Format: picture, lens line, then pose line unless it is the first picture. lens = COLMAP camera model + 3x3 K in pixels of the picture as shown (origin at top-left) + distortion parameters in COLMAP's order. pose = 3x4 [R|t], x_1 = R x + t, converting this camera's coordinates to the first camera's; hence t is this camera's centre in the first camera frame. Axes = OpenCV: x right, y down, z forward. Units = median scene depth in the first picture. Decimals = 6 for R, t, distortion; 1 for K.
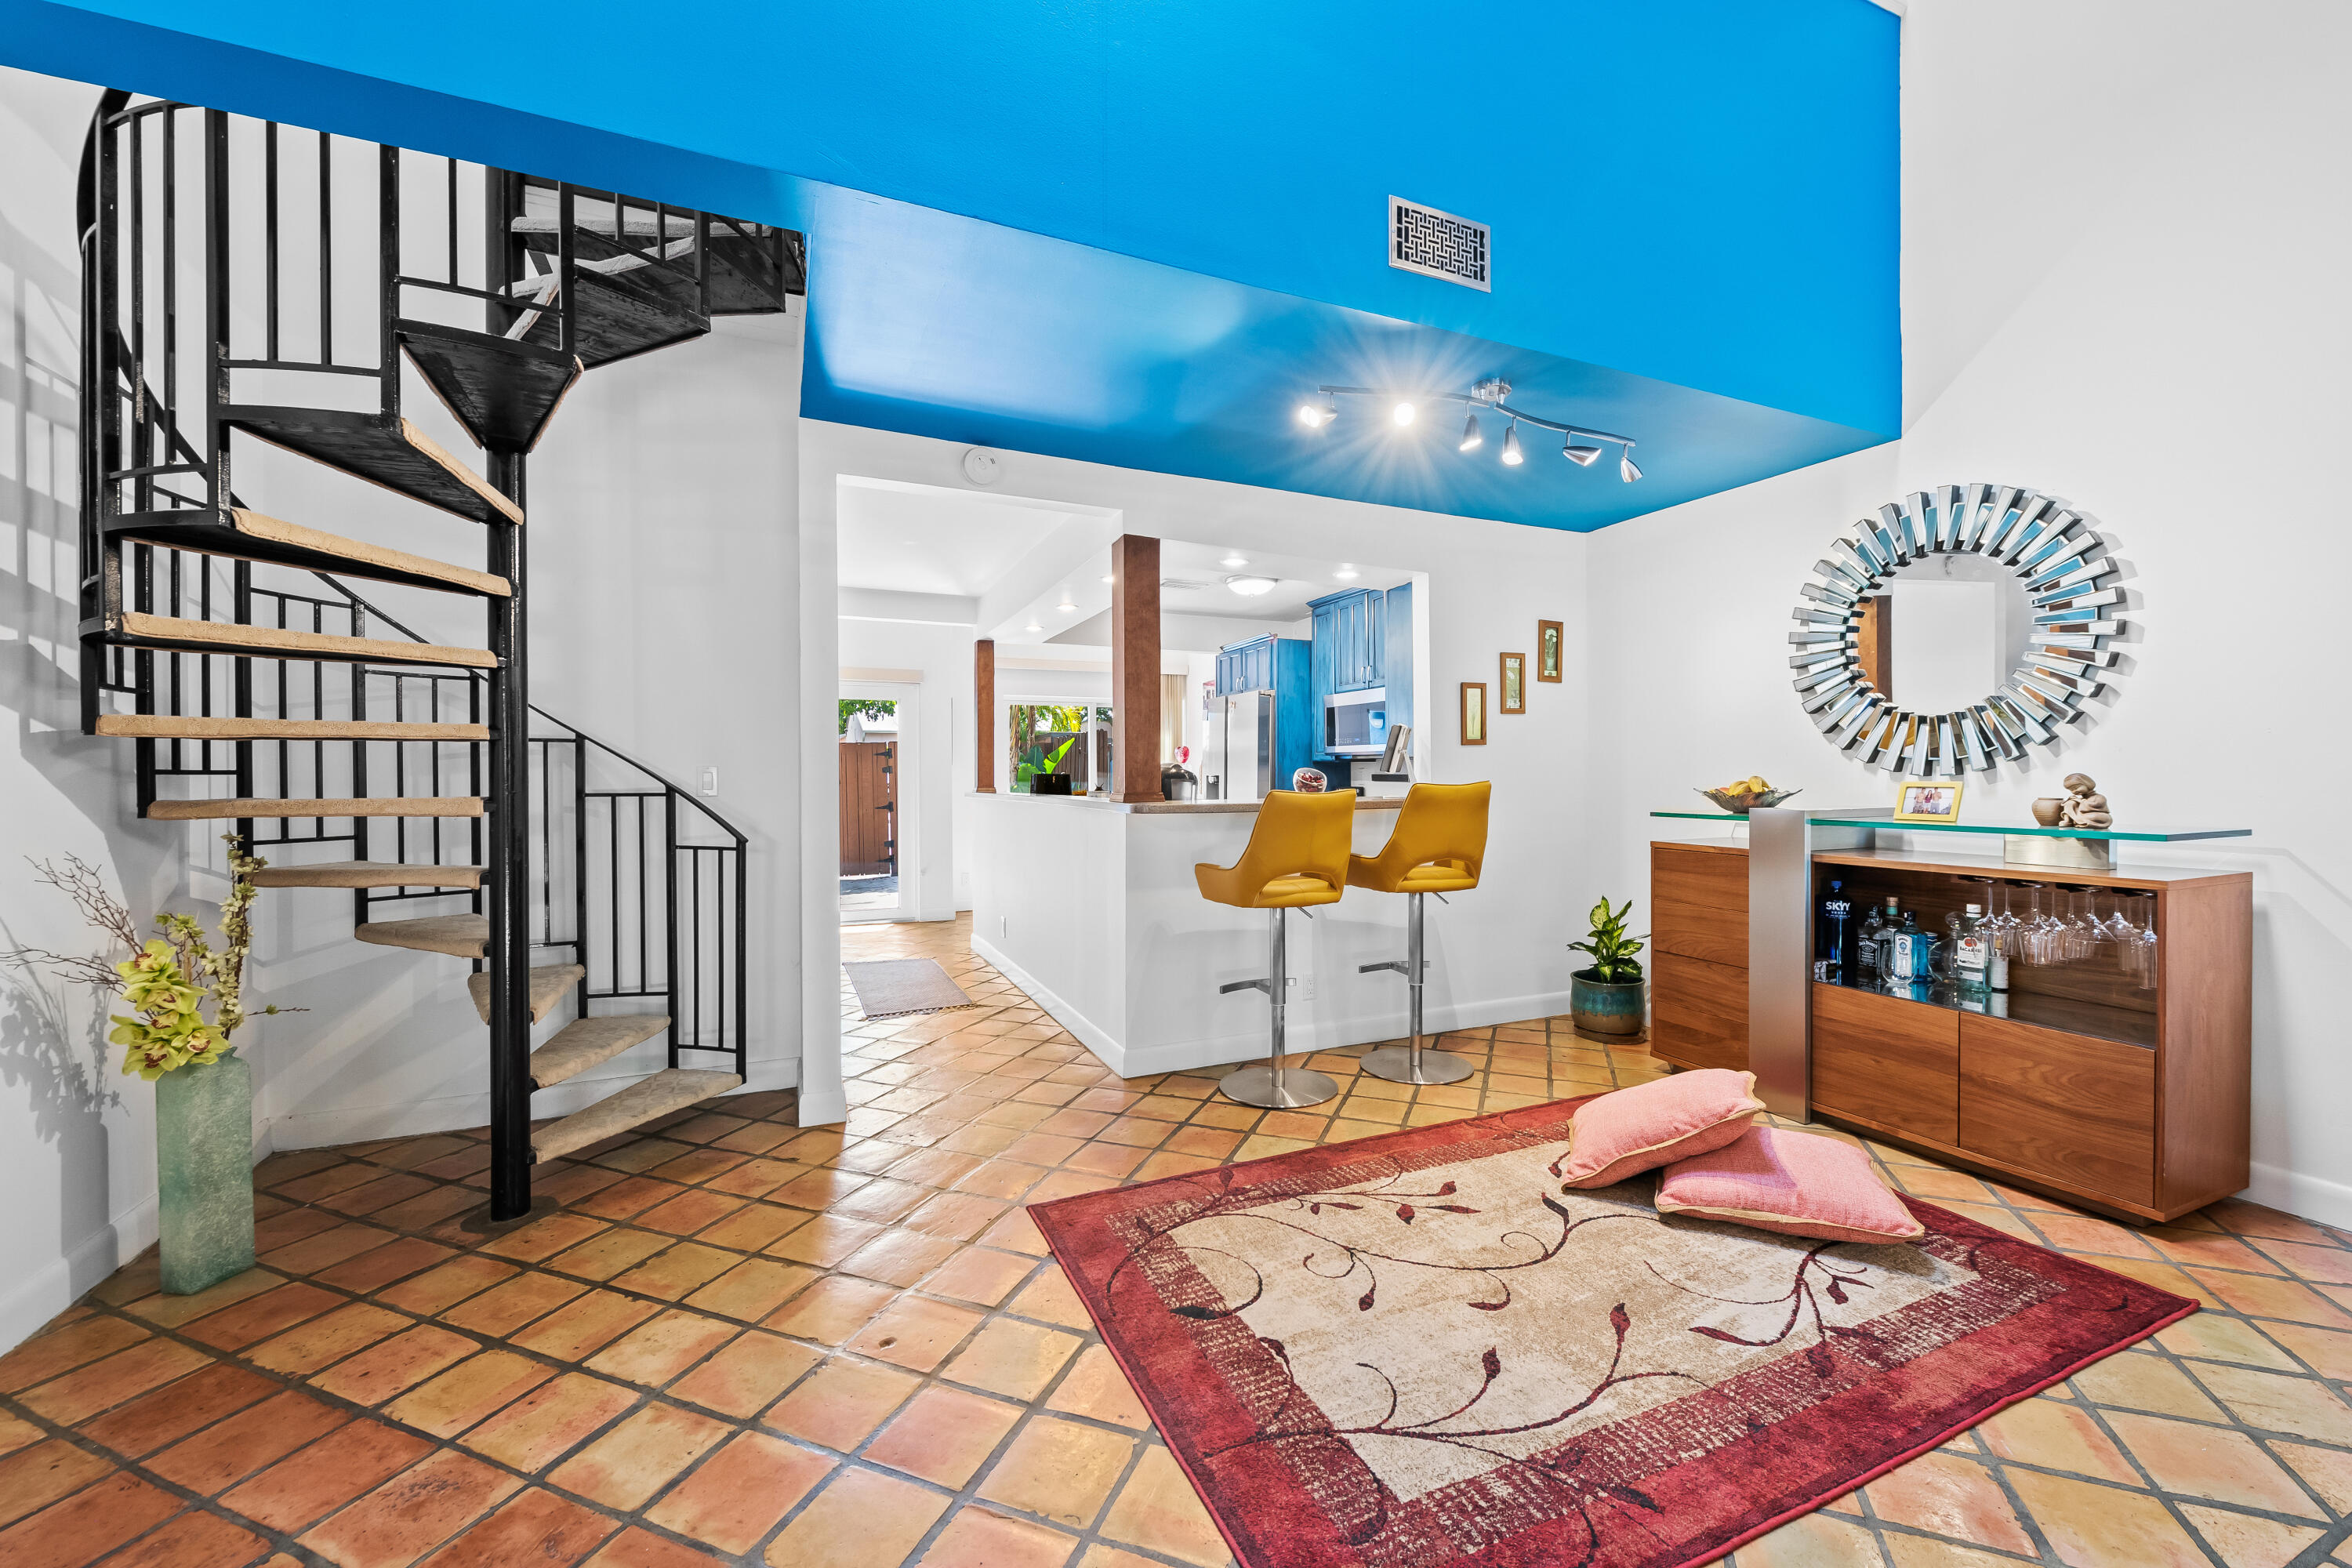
lens RADIAL K [[928.9, 0, 1181.1], [0, 928.9, 774.9], [0, 0, 1]] dist [-0.001079, -0.000521]
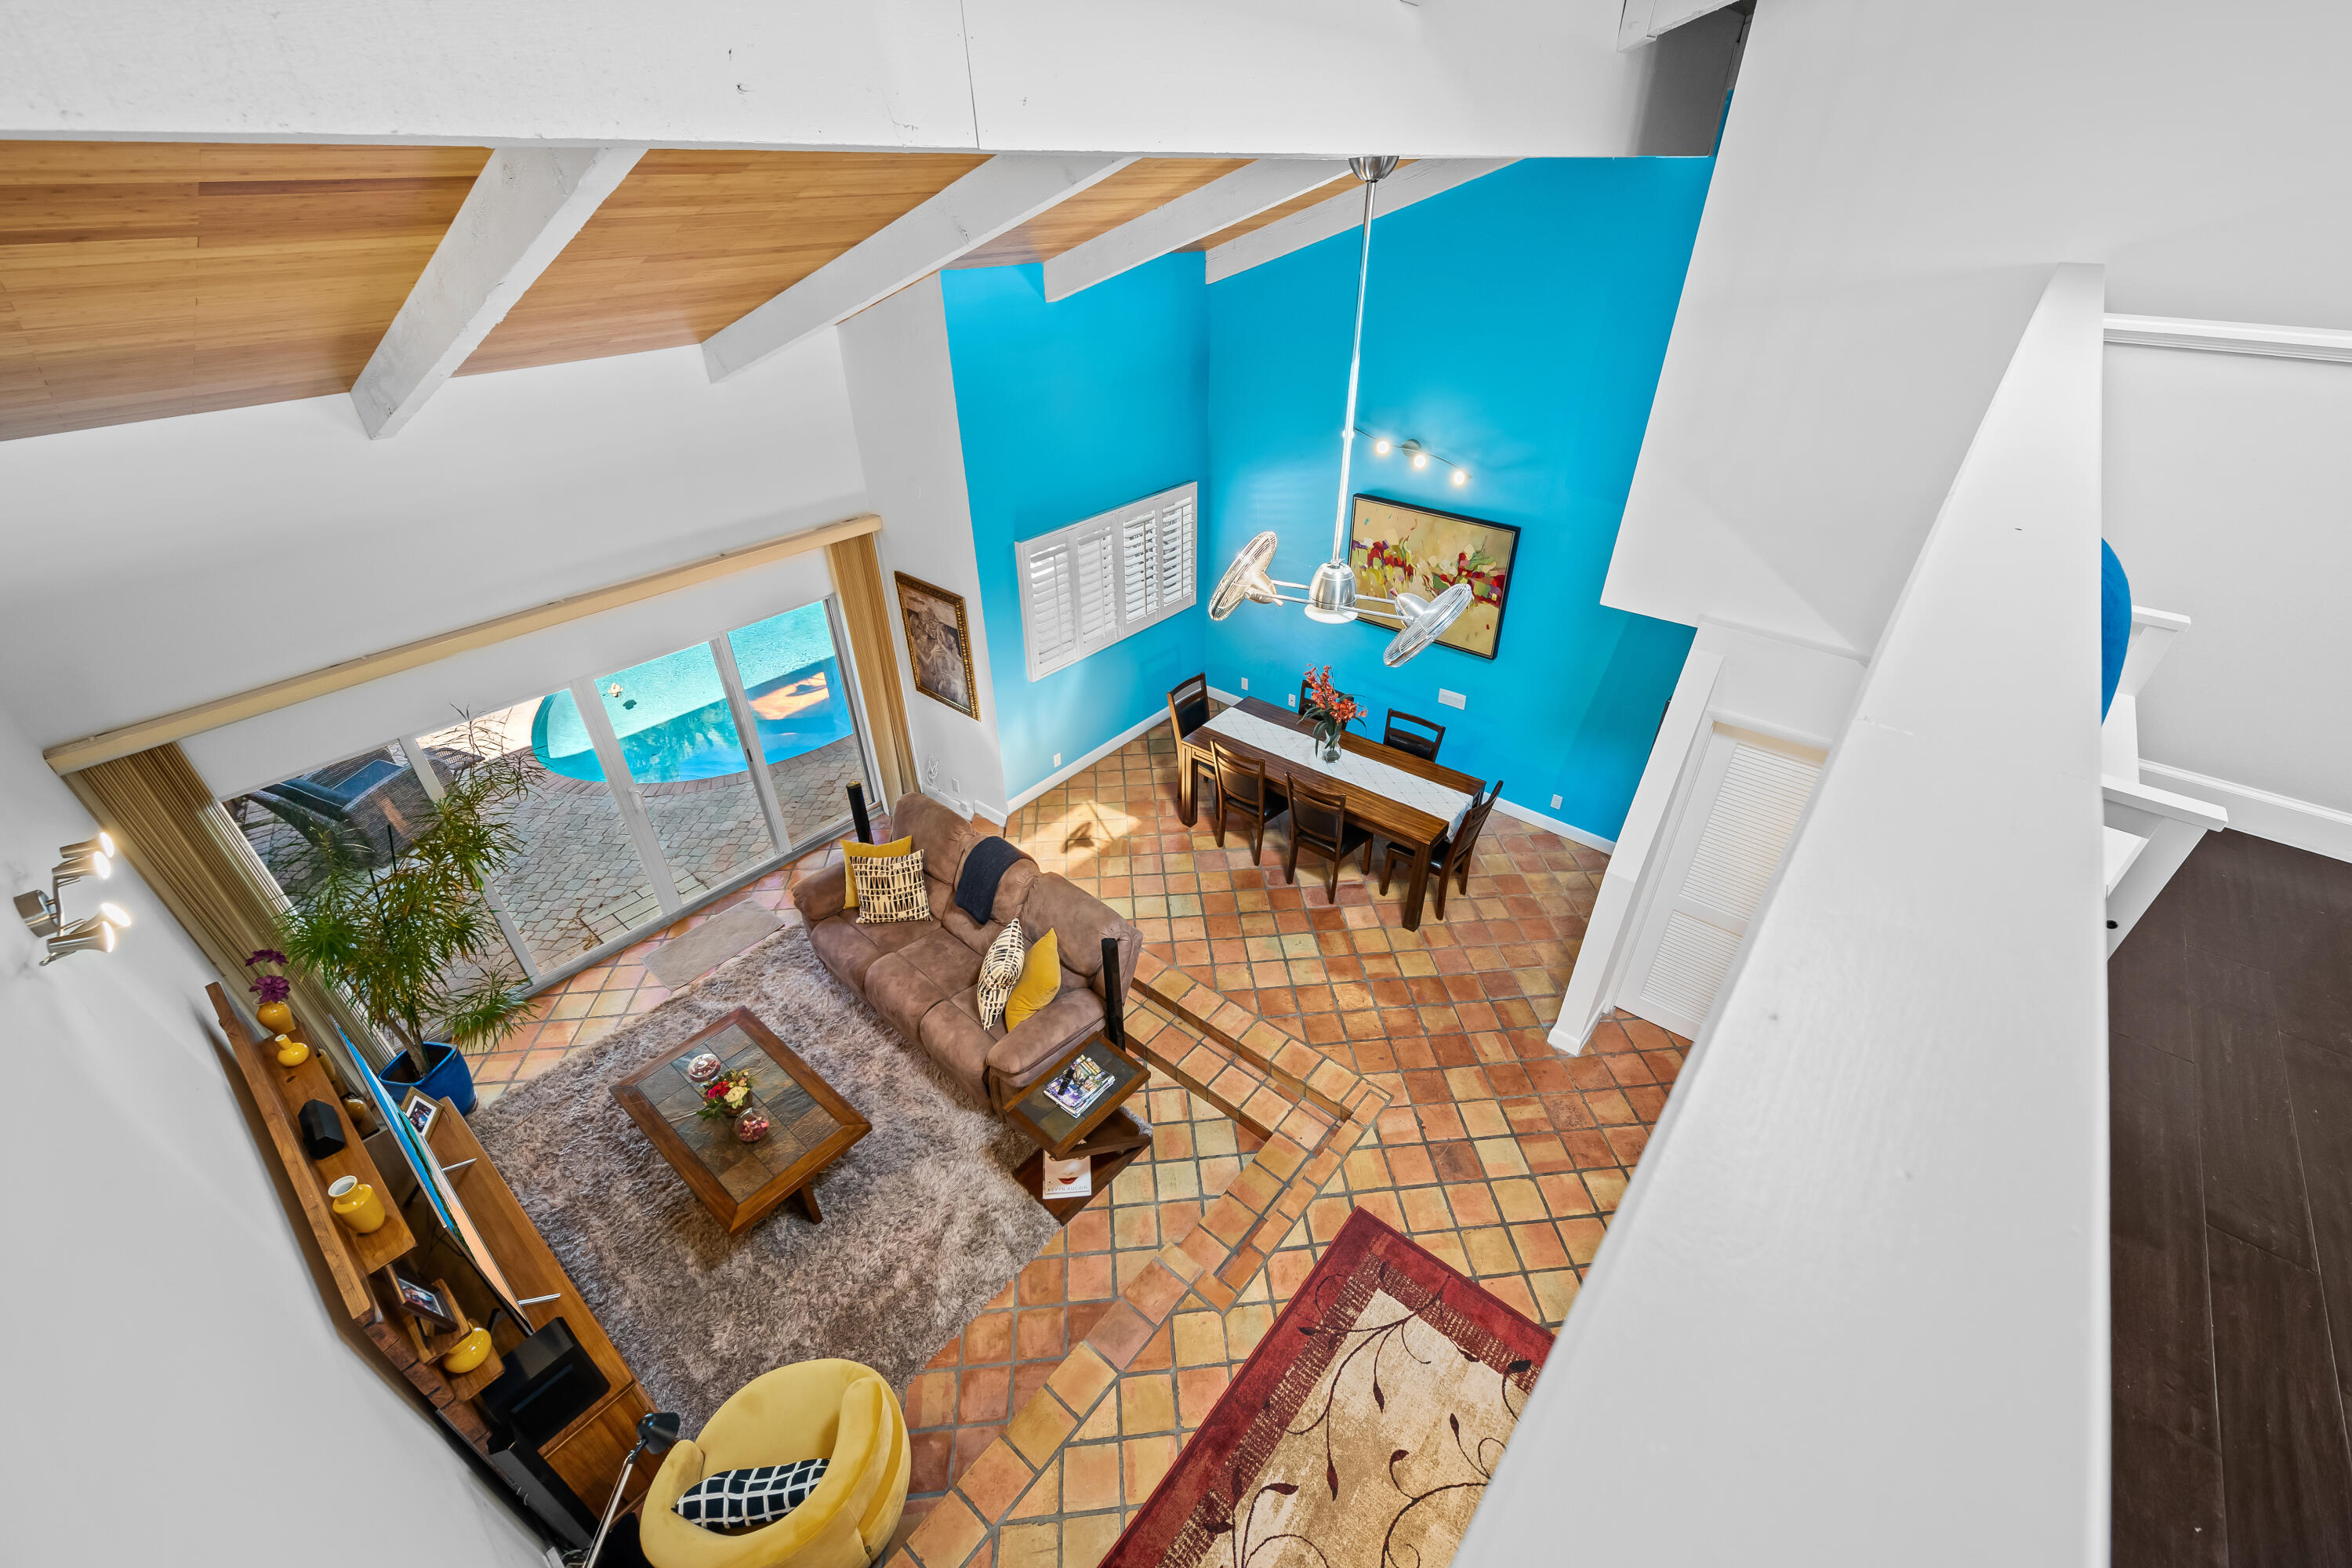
lens RADIAL K [[930.8, 0, 1186.4], [0, 930.8, 781.2], [0, 0, 1]] dist [0.001182, -0.002564]
pose [[-0.891352, 0.245552, -0.381045, 0.980094], [-0.008583, 0.831288, 0.555775, -1.361972], [0.453230, 0.498662, -0.738863, 1.395866]]
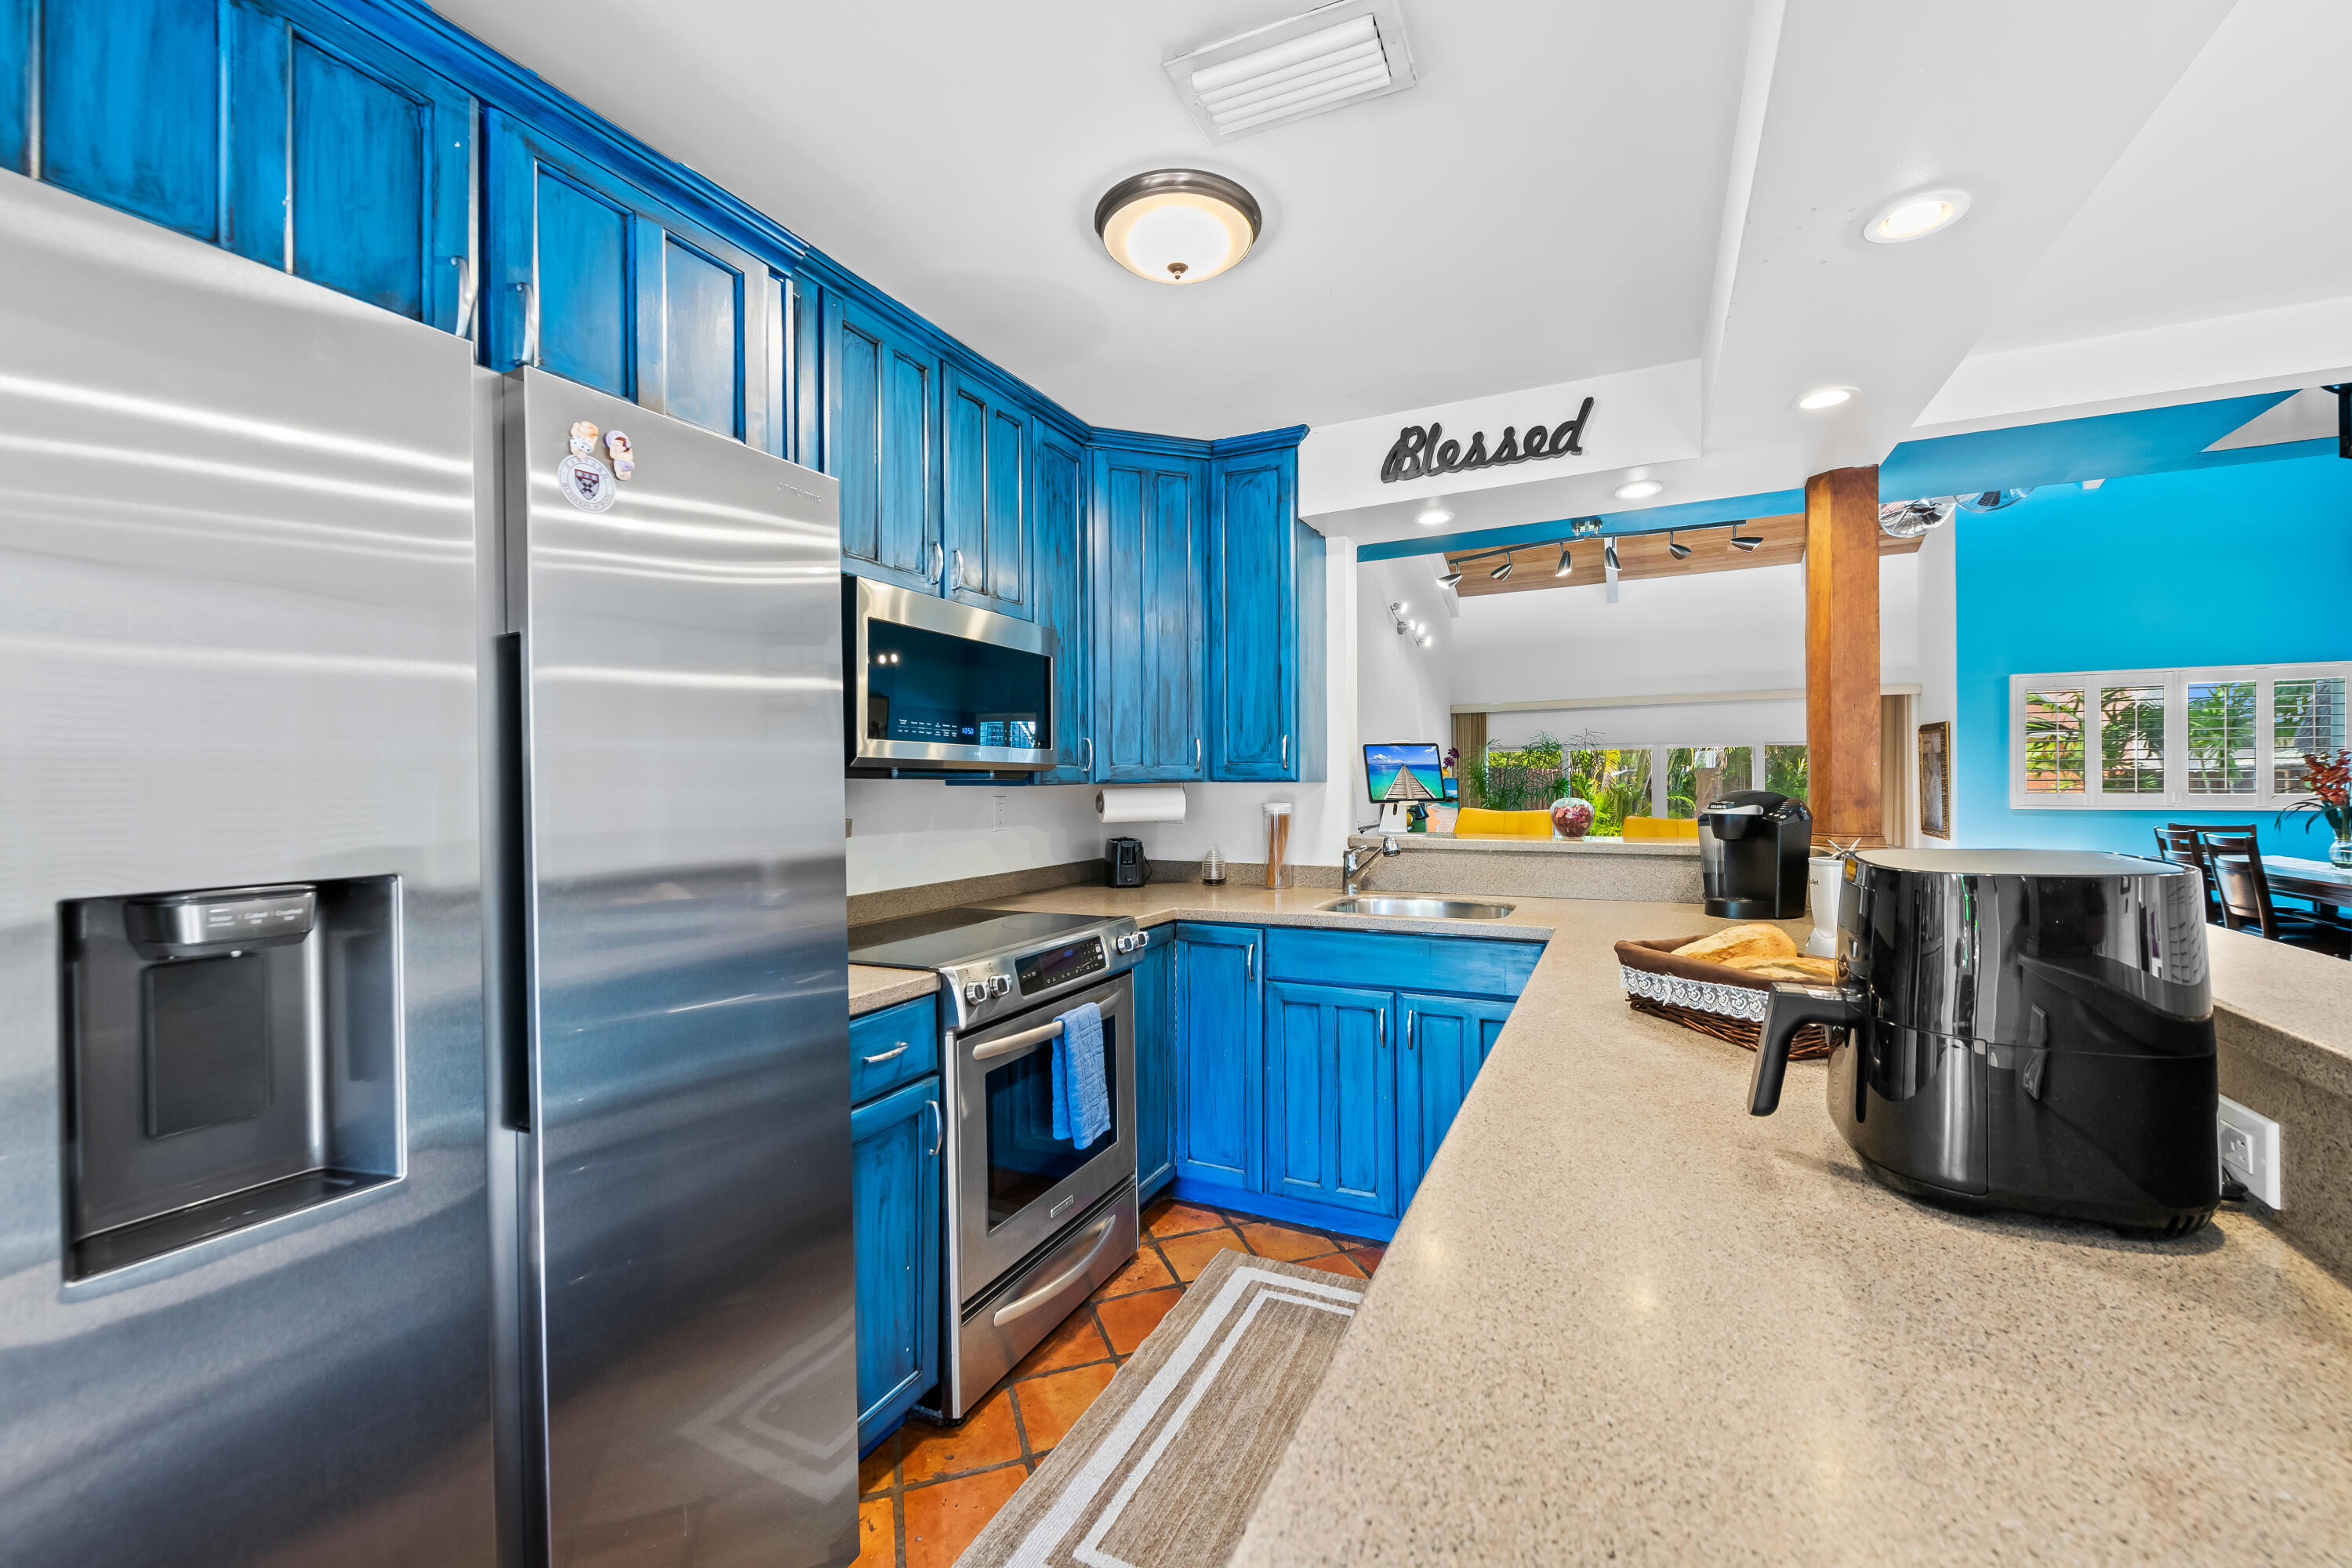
lens RADIAL K [[930.8, 0, 1186.4], [0, 930.8, 781.2], [0, 0, 1]] dist [0.001182, -0.002564]
pose [[-0.652008, 0.001414, 0.758211, -0.441517], [0.010280, 0.999923, 0.006975, -0.039043], [-0.758143, 0.012343, -0.651972, 3.131068]]
